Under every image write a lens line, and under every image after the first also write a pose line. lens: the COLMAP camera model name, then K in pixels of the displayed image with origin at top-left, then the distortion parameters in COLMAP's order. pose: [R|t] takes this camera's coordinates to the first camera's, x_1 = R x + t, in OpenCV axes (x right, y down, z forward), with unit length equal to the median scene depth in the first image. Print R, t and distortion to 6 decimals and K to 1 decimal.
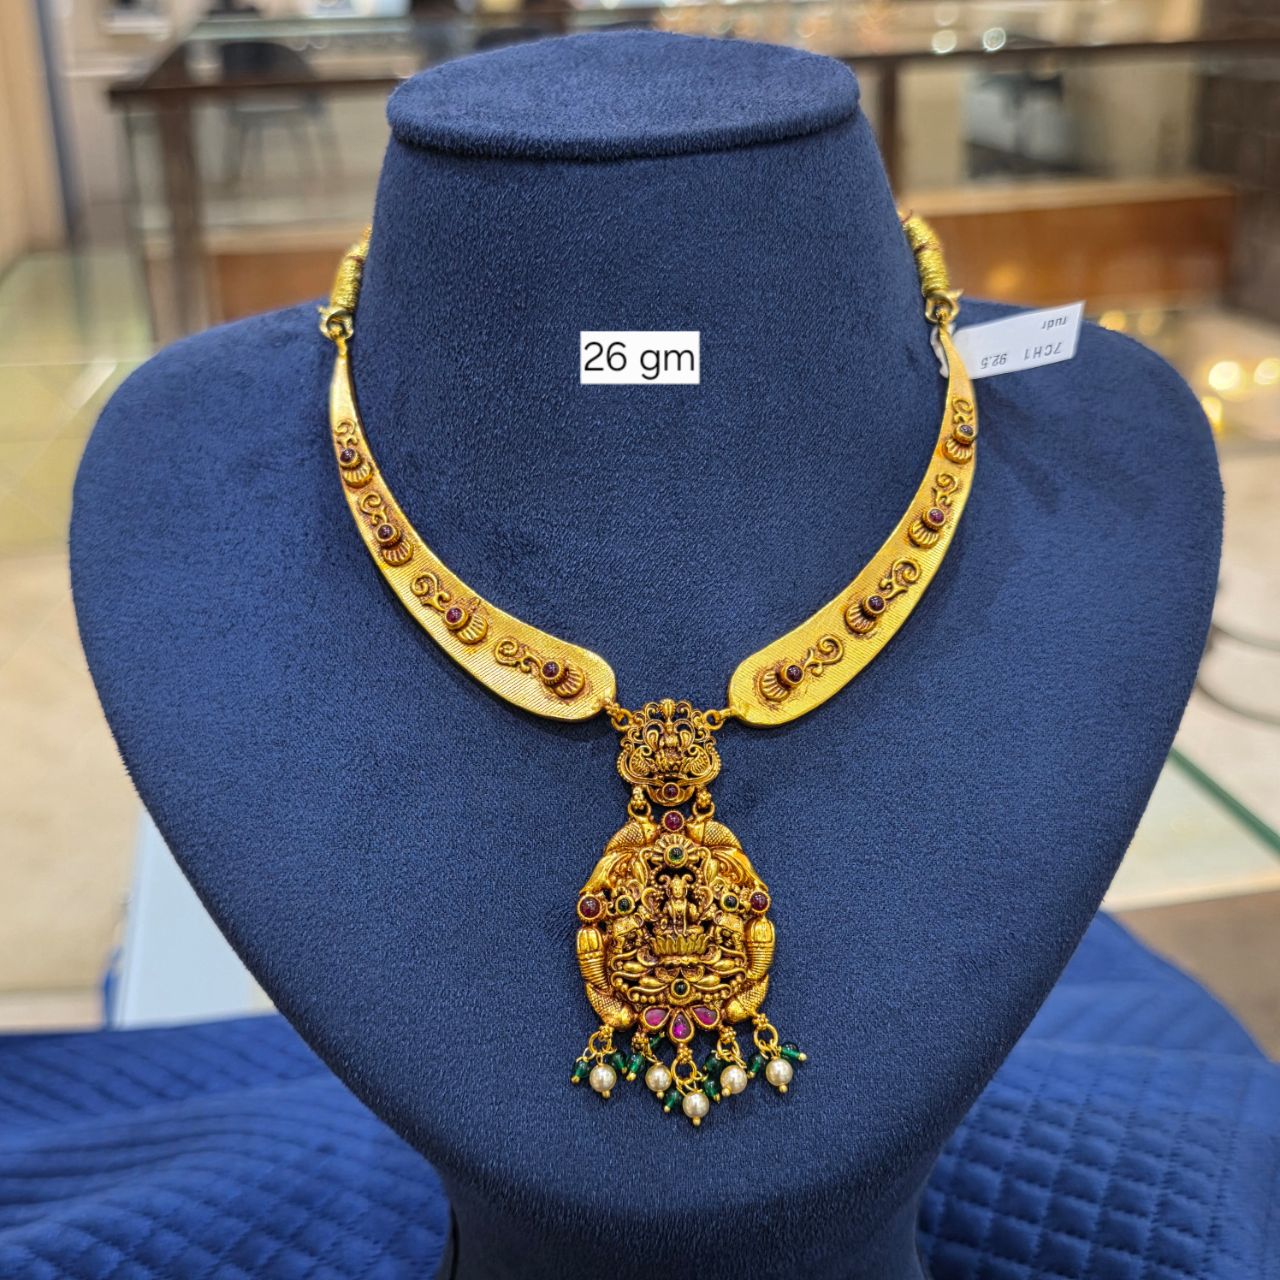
lens RADIAL K [[1861.9, 0, 646.7], [0, 1861.9, 625.8], [0, 0, 1]] dist [0.012340, 0.000000]
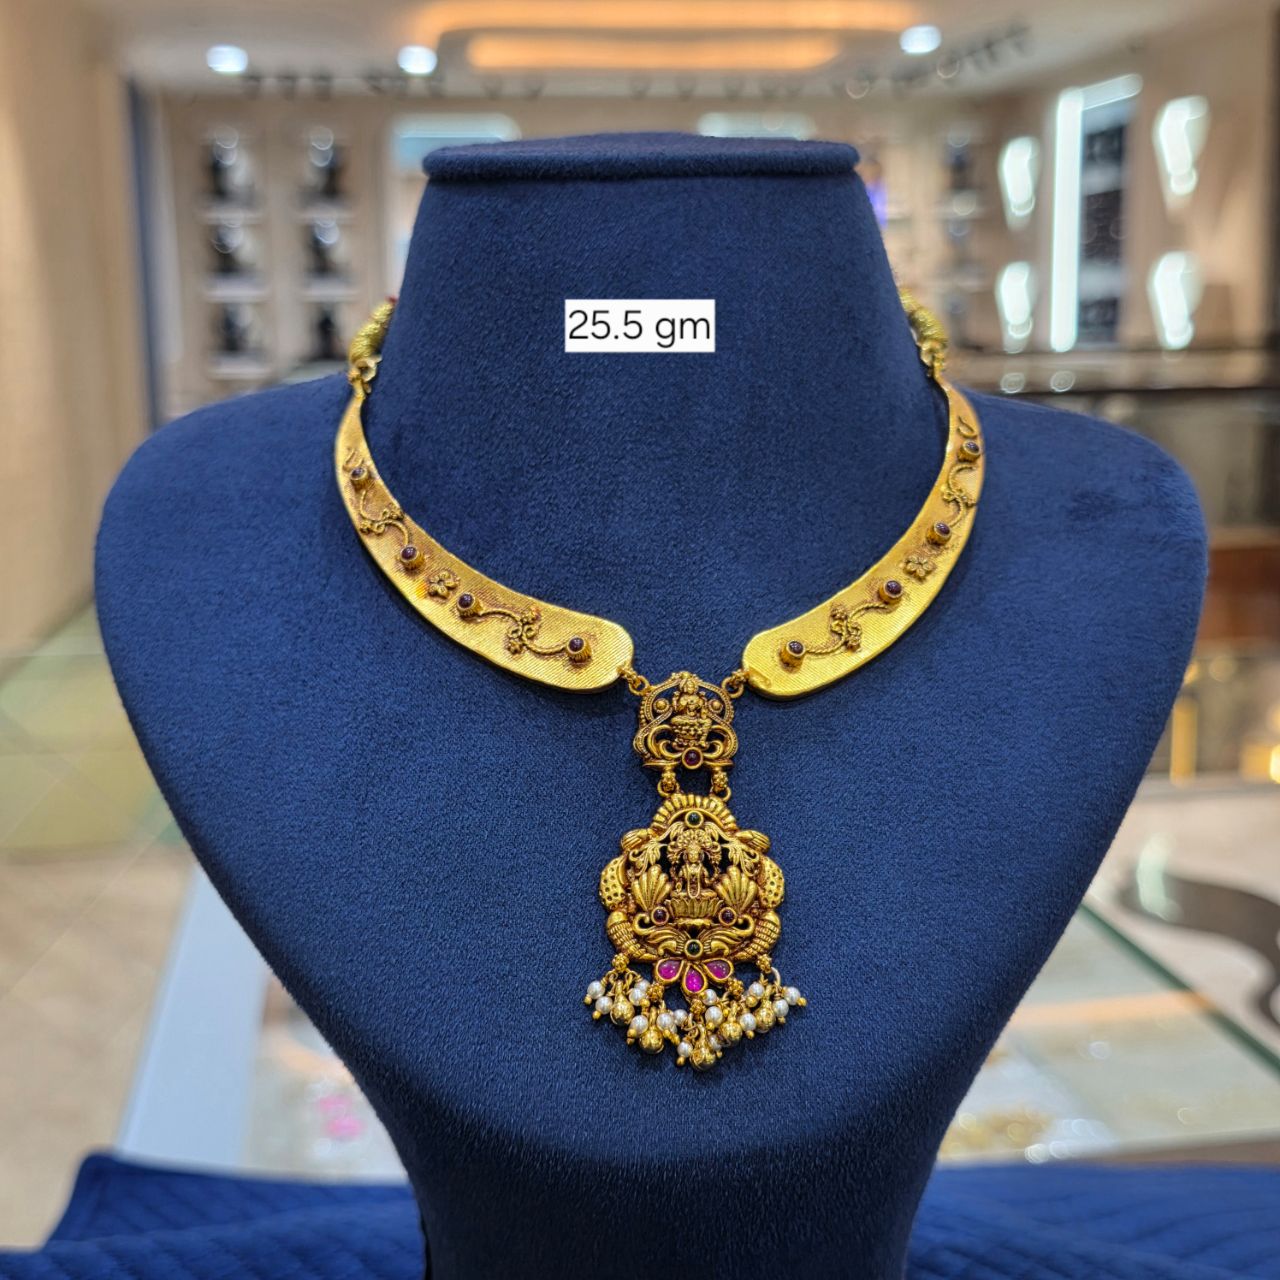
lens RADIAL K [[1861.9, 0, 640.4], [0, 1861.9, 641.9], [0, 0, 1]] dist [0.012340, 0.000000]
pose [[0.999425, 0.031248, -0.013174, 0.010984], [-0.033175, 0.981470, -0.188721, 0.214684], [0.007033, 0.189049, 0.981942, -0.012808]]
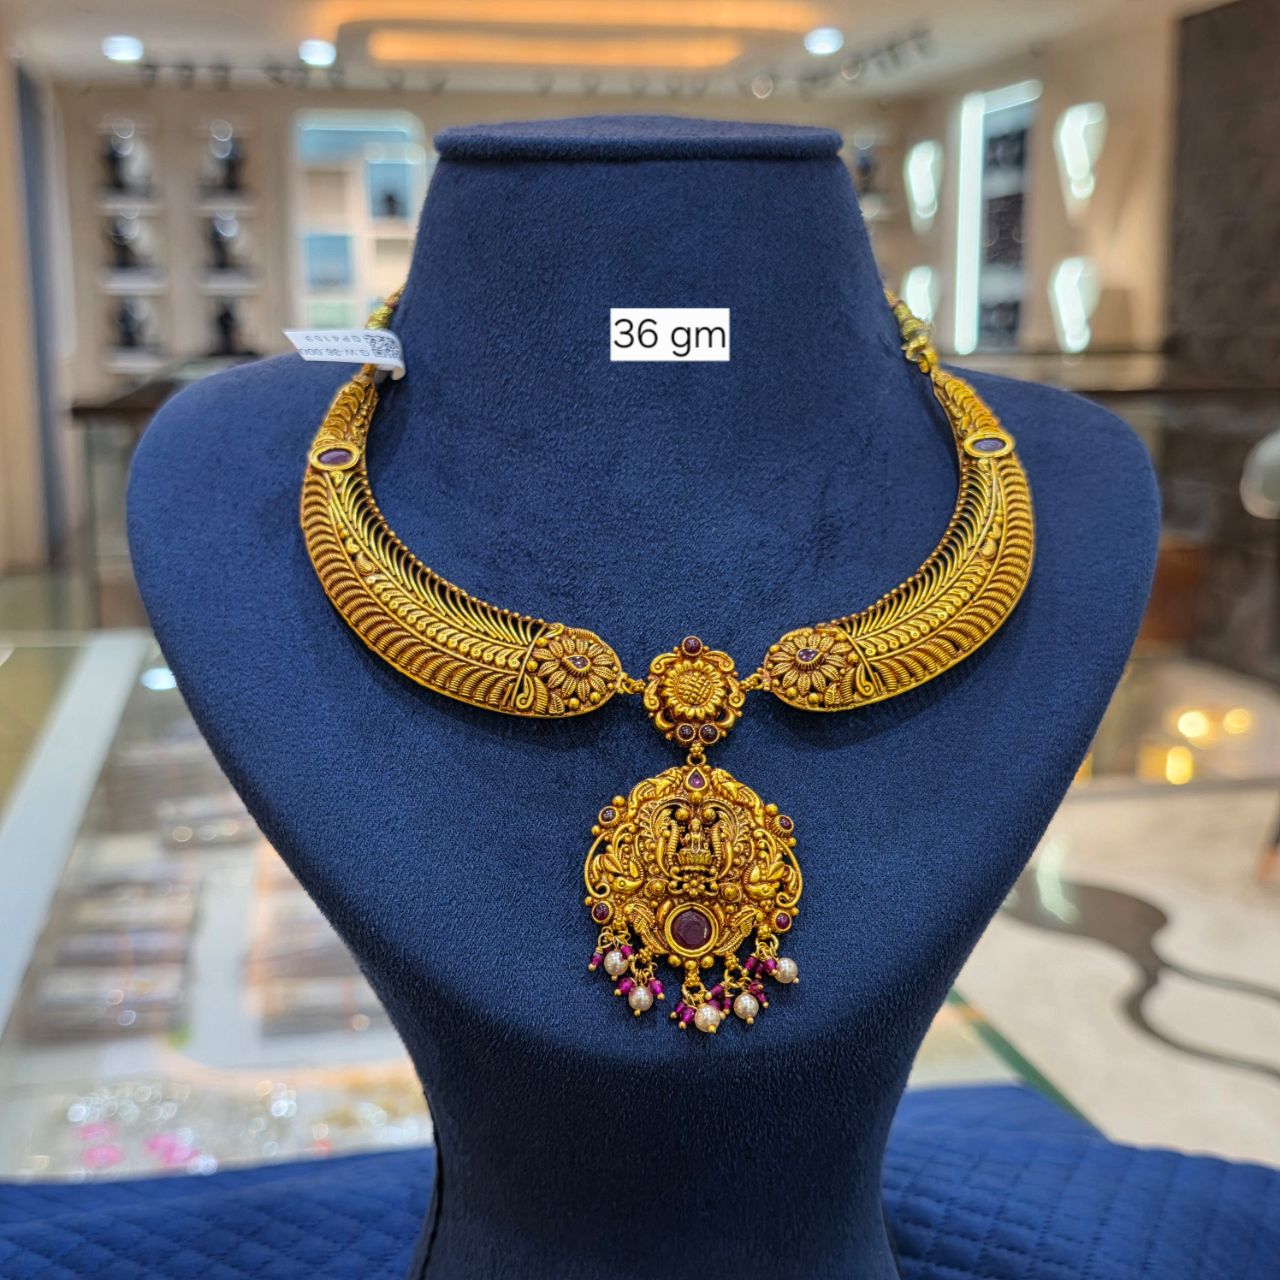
lens RADIAL K [[1861.9, 0, 642.5], [0, 1861.9, 649.8], [0, 0, 1]] dist [0.012340, 0.000000]
pose [[0.999172, 0.033837, 0.022594, -0.027560], [-0.029488, 0.984852, -0.170870, 0.245902], [-0.028034, 0.170062, 0.985035, -0.095177]]
